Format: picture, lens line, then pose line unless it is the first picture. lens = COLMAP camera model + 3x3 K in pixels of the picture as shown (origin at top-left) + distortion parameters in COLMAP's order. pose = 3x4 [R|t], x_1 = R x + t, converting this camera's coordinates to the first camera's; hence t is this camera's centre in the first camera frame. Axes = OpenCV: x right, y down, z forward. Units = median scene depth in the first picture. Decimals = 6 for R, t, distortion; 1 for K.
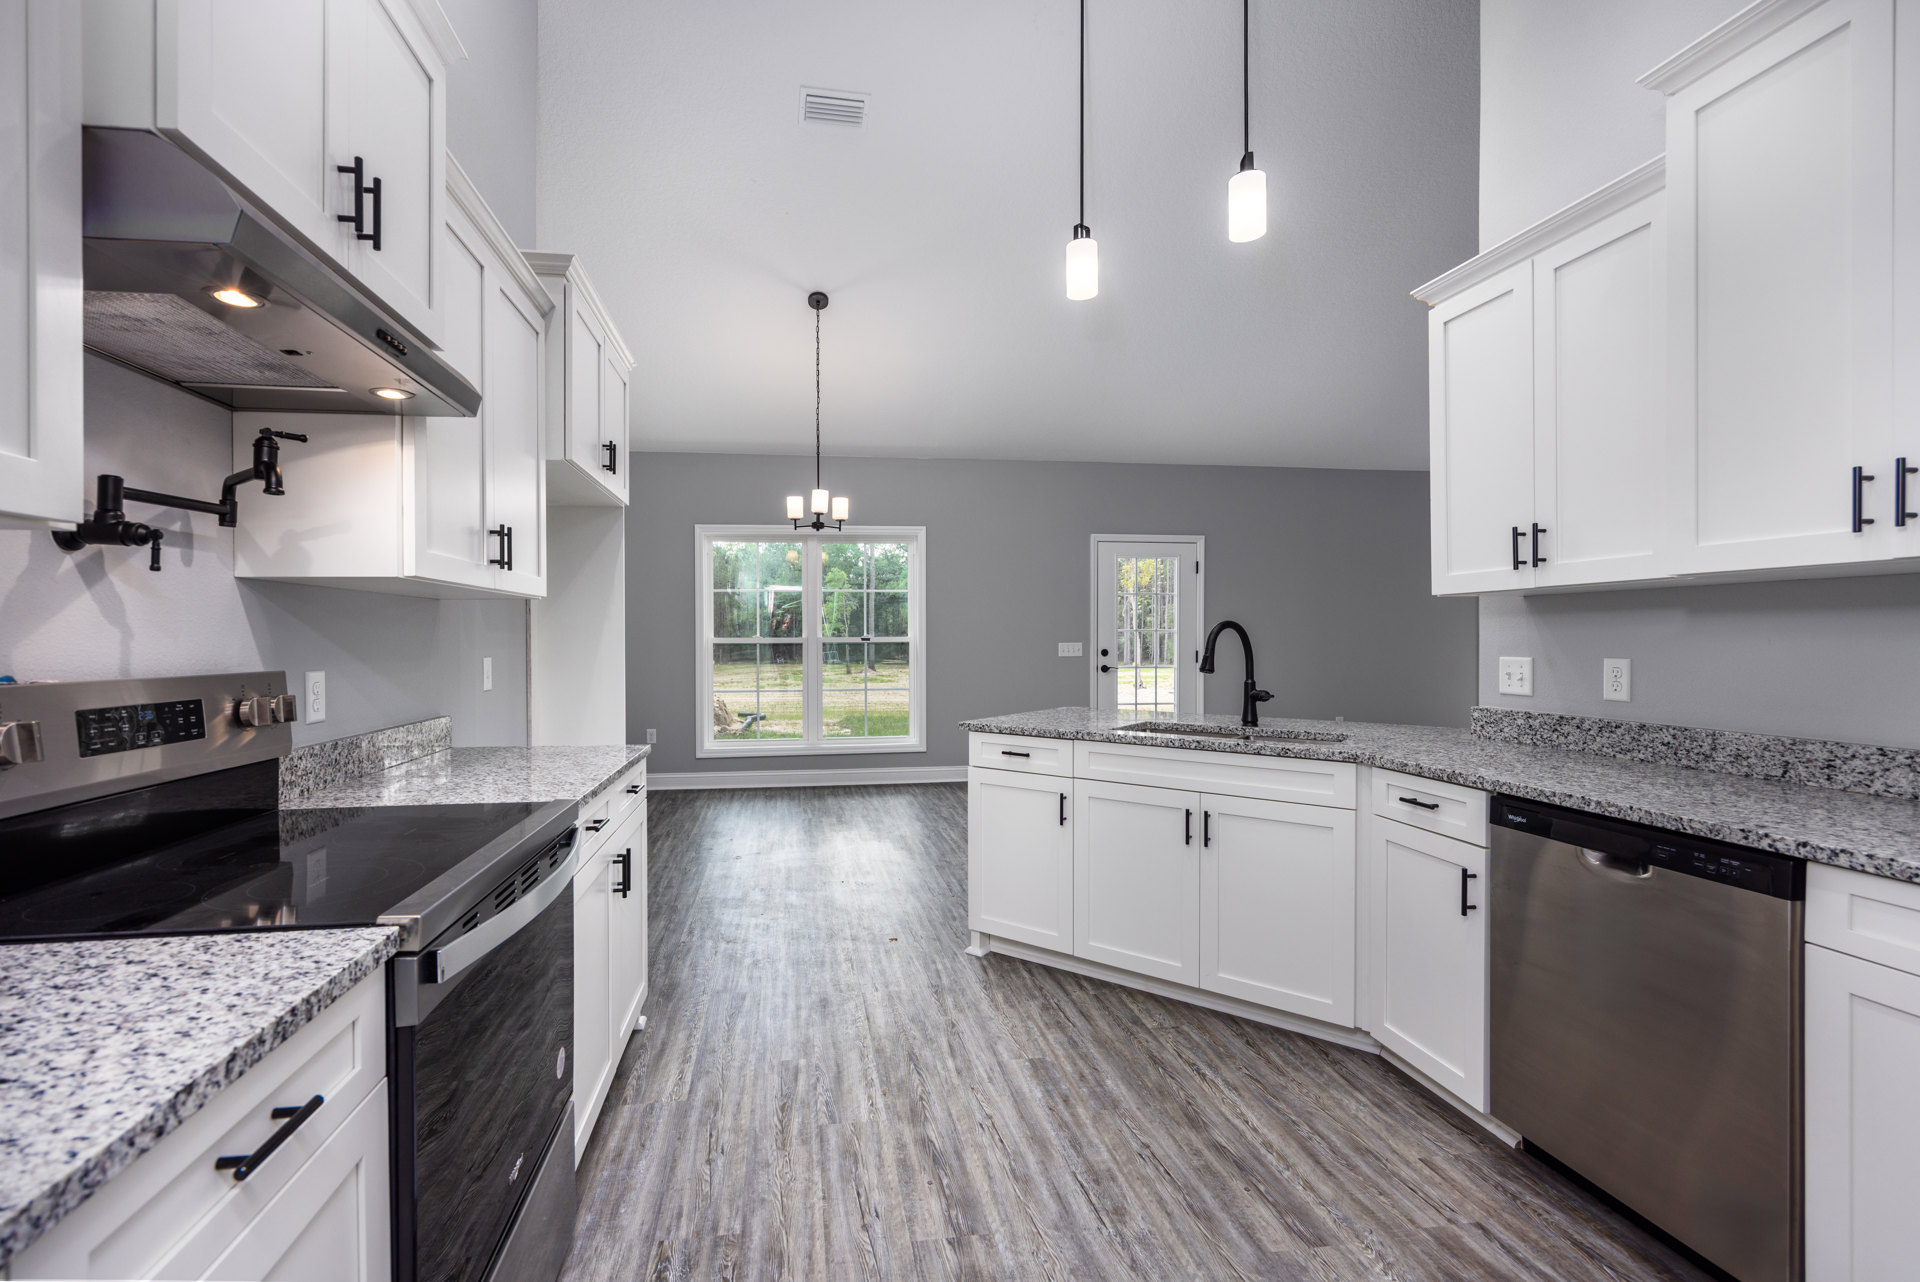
lens RADIAL K [[842.5, 0, 896.2], [0, 842.5, 641.5], [0, 0, 1]] dist [-0.002276, -0.000023]
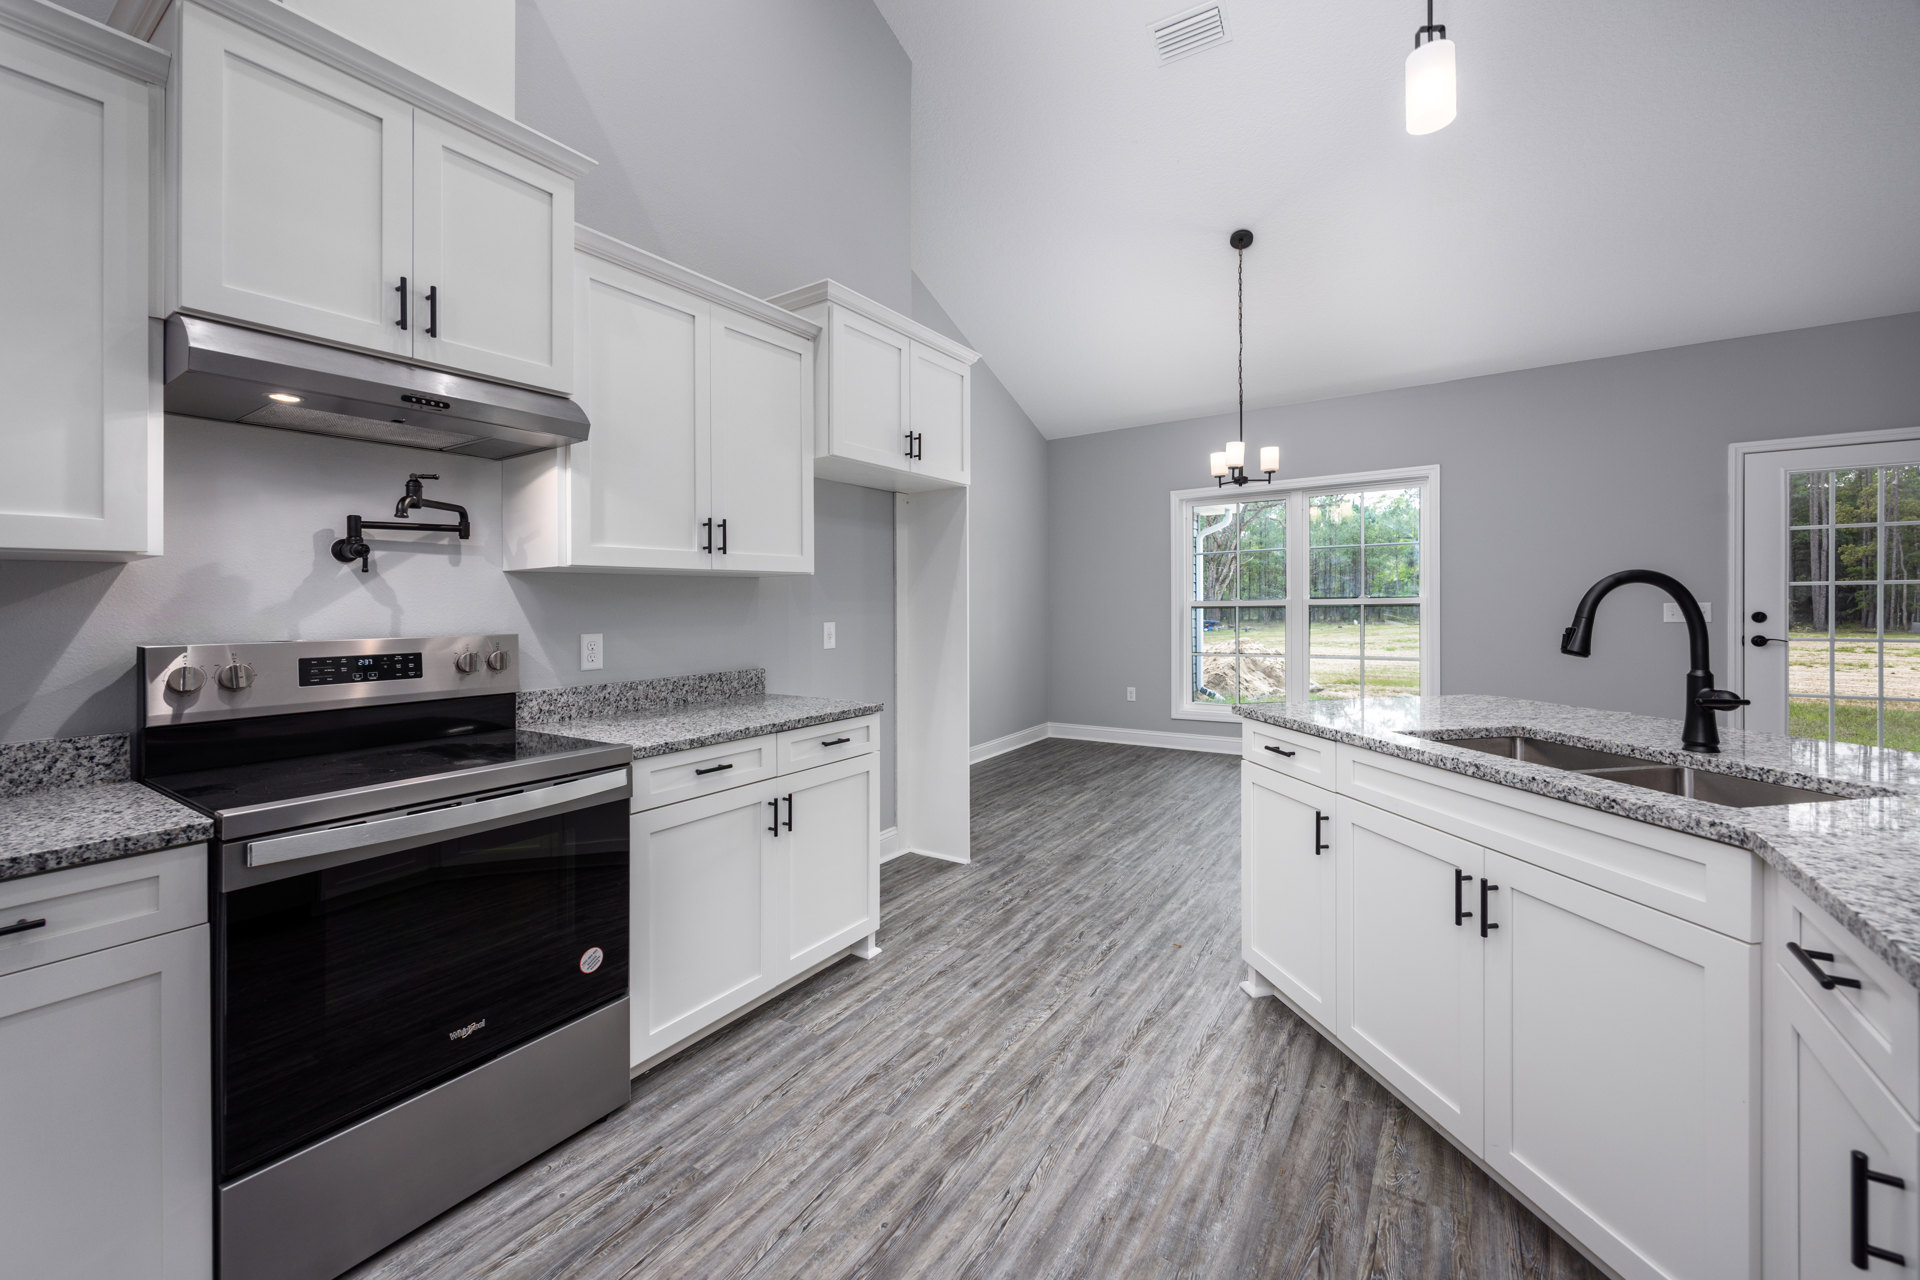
lens RADIAL K [[760.3, 0, 953.1], [0, 760.3, 601.0], [0, 0, 1]] dist [-0.000198, 0.000075]
pose [[0.750325, -0.011672, -0.660966, 0.574589], [0.009812, 0.999931, -0.006520, -0.005372], [0.660996, -0.001594, 0.750387, 0.410851]]
